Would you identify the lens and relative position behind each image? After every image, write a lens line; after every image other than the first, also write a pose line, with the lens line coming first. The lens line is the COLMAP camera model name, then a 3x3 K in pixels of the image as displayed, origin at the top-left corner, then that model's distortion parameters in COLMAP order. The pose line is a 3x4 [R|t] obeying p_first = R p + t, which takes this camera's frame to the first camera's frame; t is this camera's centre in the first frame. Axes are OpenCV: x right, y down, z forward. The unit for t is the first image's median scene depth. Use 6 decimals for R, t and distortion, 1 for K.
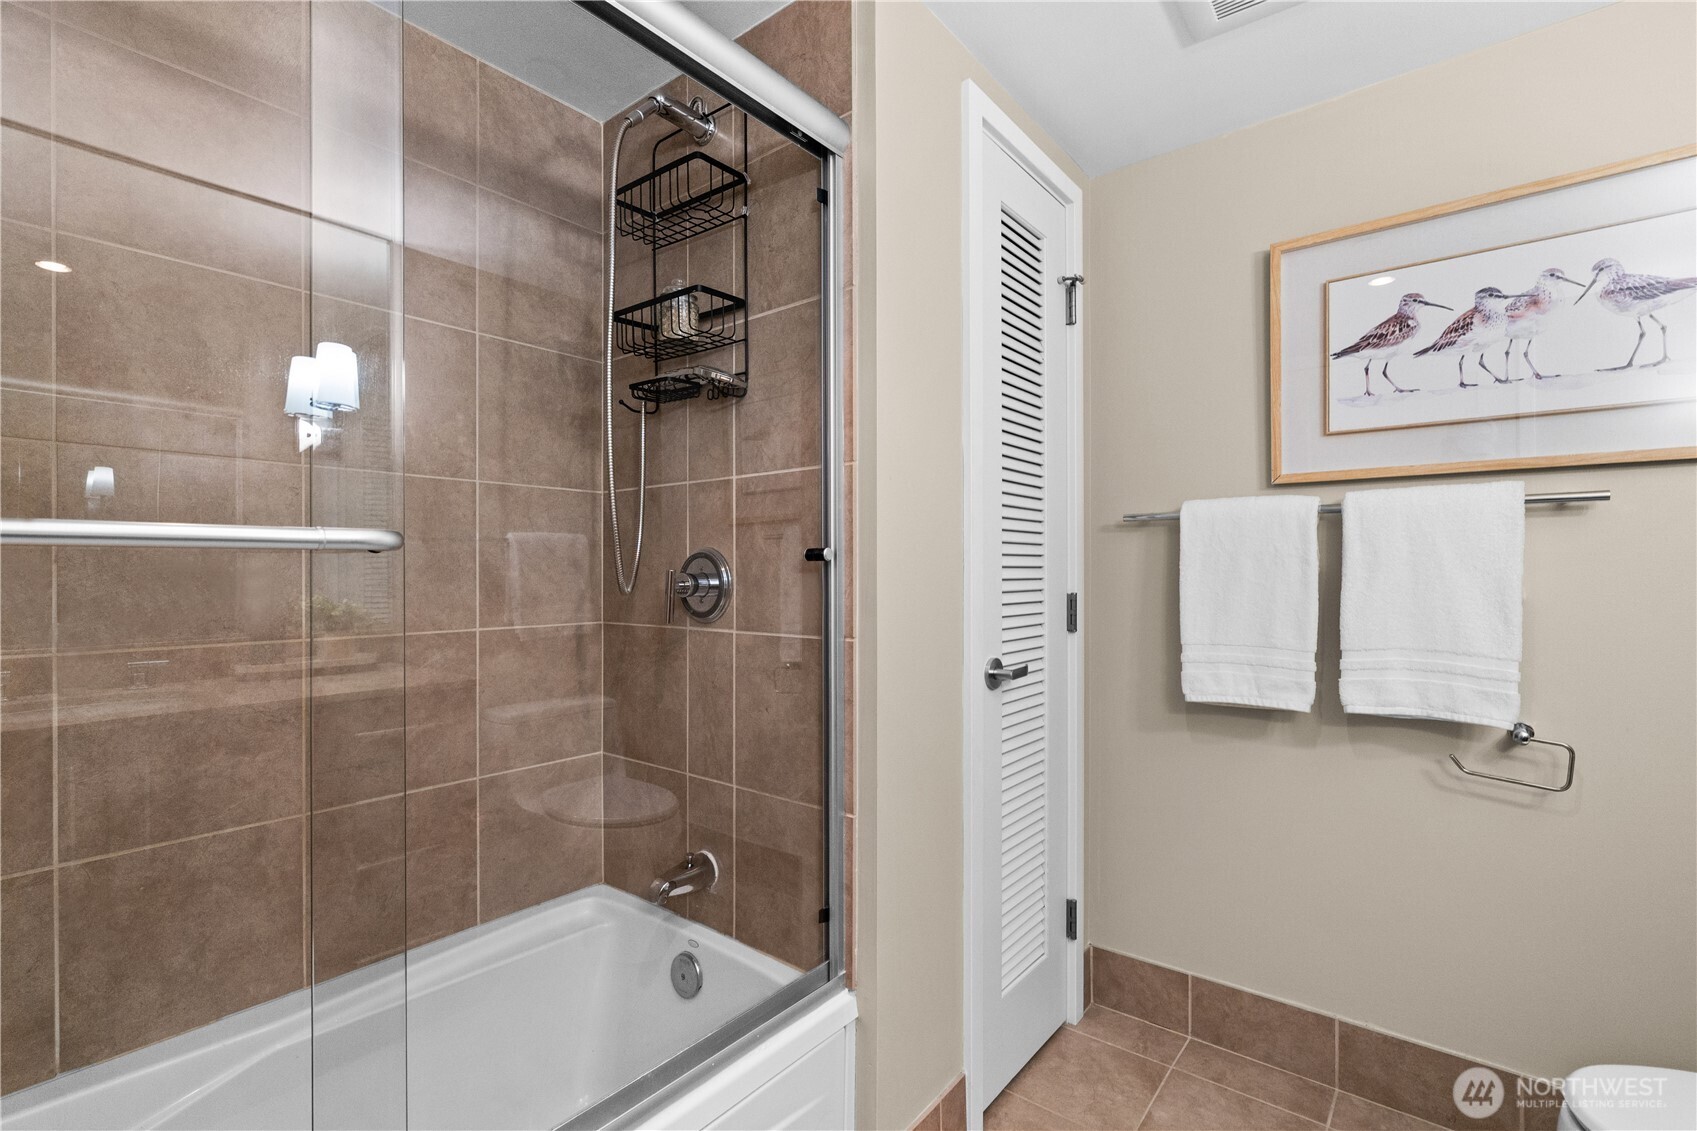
lens RADIAL K [[777.6, 0, 836.9], [0, 777.6, 567.2], [0, 0, 1]] dist [-0.002713, 0.000401]
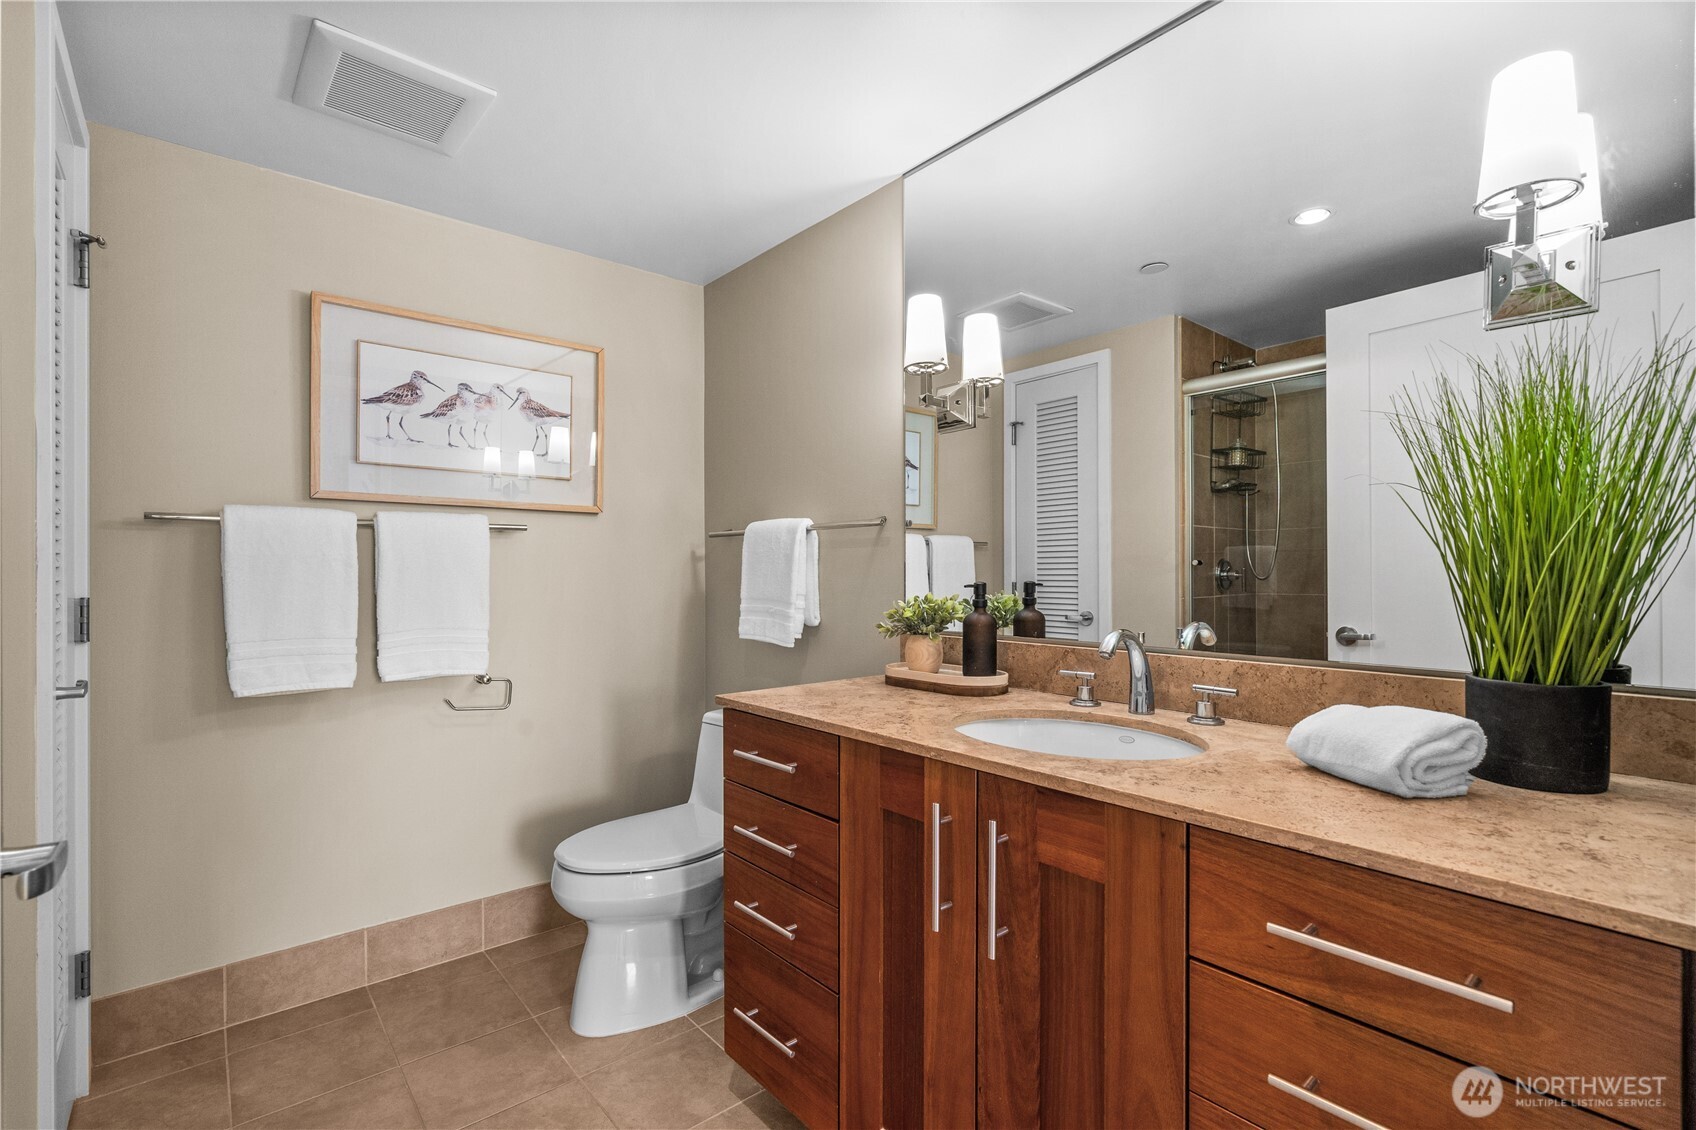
lens RADIAL K [[777.2, 0, 836.4], [0, 777.2, 566.7], [0, 0, 1]] dist [-0.002713, 0.000401]
pose [[0.181073, 0.009437, 0.983424, -0.462509], [-0.002769, 0.999955, -0.009085, 0.004592], [-0.983466, -0.001078, 0.181091, 0.021884]]
